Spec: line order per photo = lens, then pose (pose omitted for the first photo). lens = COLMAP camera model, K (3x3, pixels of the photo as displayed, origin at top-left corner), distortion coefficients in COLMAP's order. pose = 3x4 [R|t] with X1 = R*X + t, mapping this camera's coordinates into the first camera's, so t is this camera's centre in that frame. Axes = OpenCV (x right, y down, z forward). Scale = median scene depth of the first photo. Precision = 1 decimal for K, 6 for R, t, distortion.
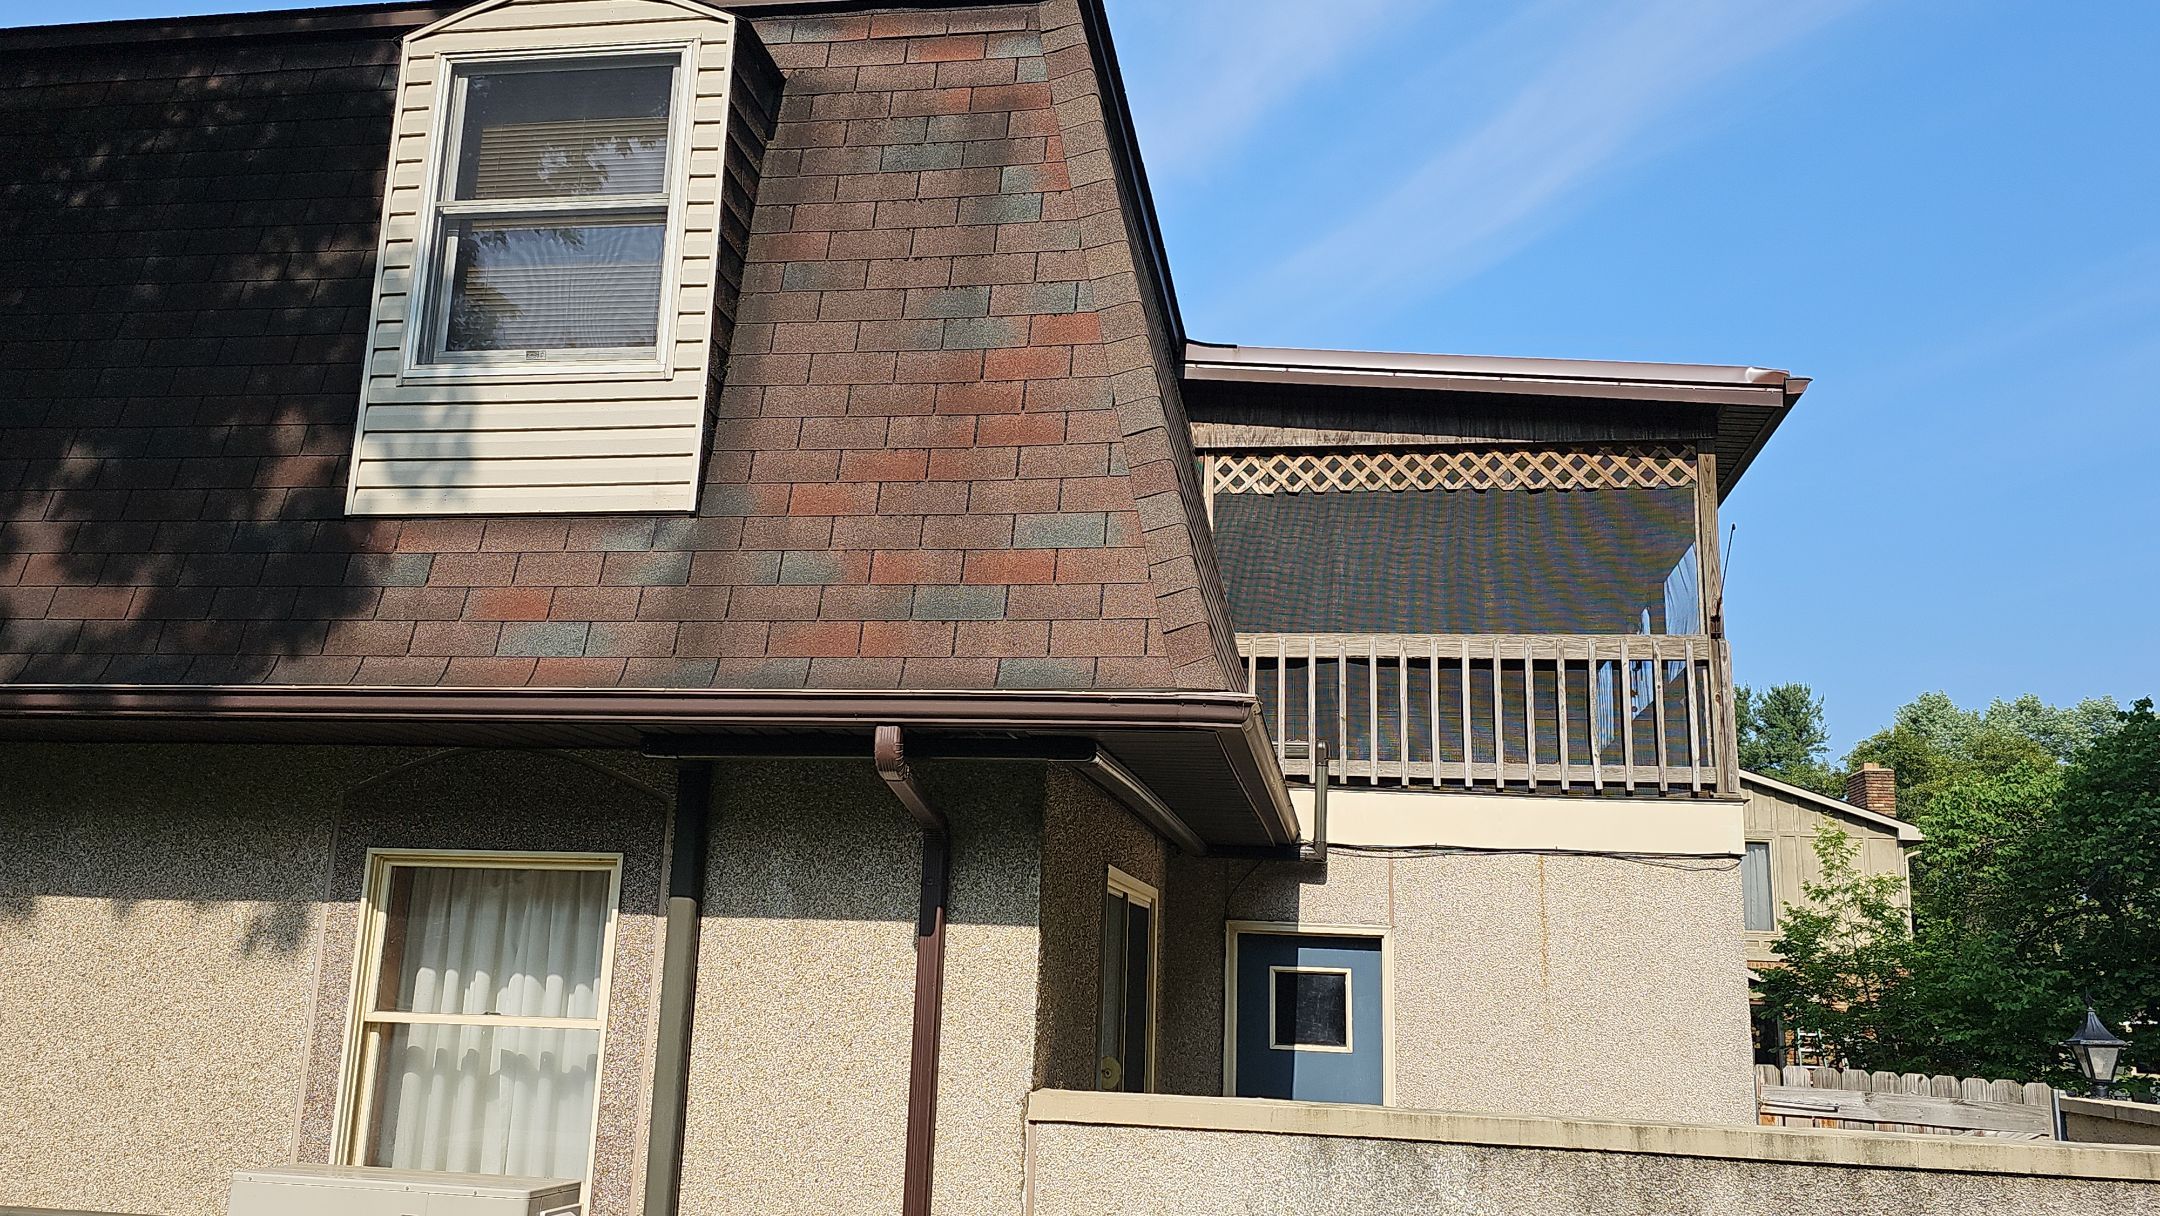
lens RADIAL K [[1654.5, 0, 1055.2], [0, 1654.5, 619.8], [0, 0, 1]] dist [0.079168, -0.082531]
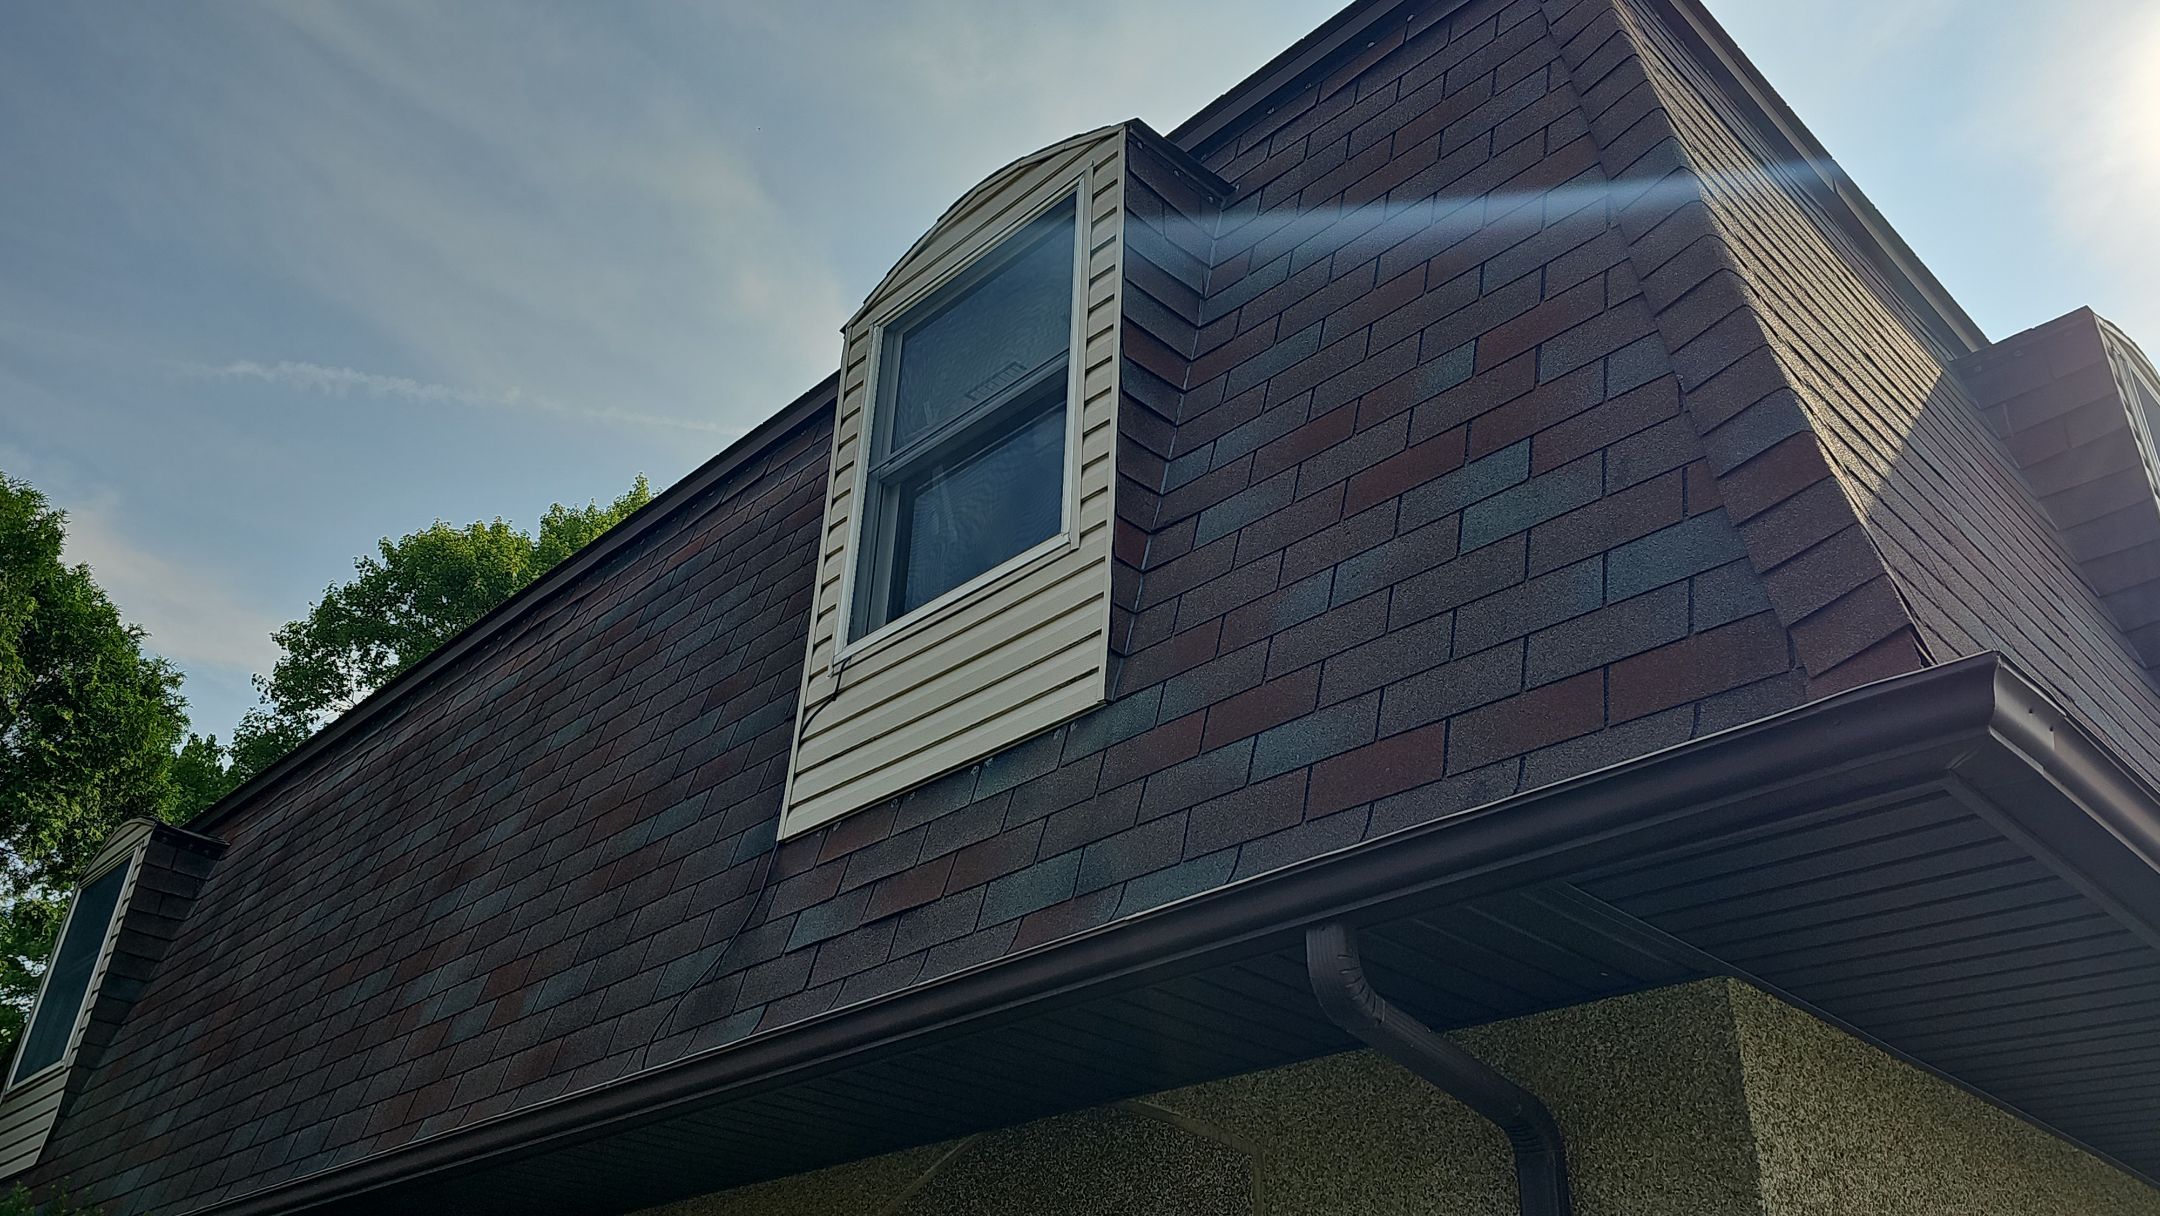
lens RADIAL K [[1654.5, 0, 1074.5], [0, 1654.5, 613.2], [0, 0, 1]] dist [0.079168, -0.082531]
pose [[0.808988, -0.299296, -0.505925, 0.126909], [0.123613, 0.928046, -0.351354, 0.135993], [0.574681, 0.221702, 0.787775, 0.443333]]
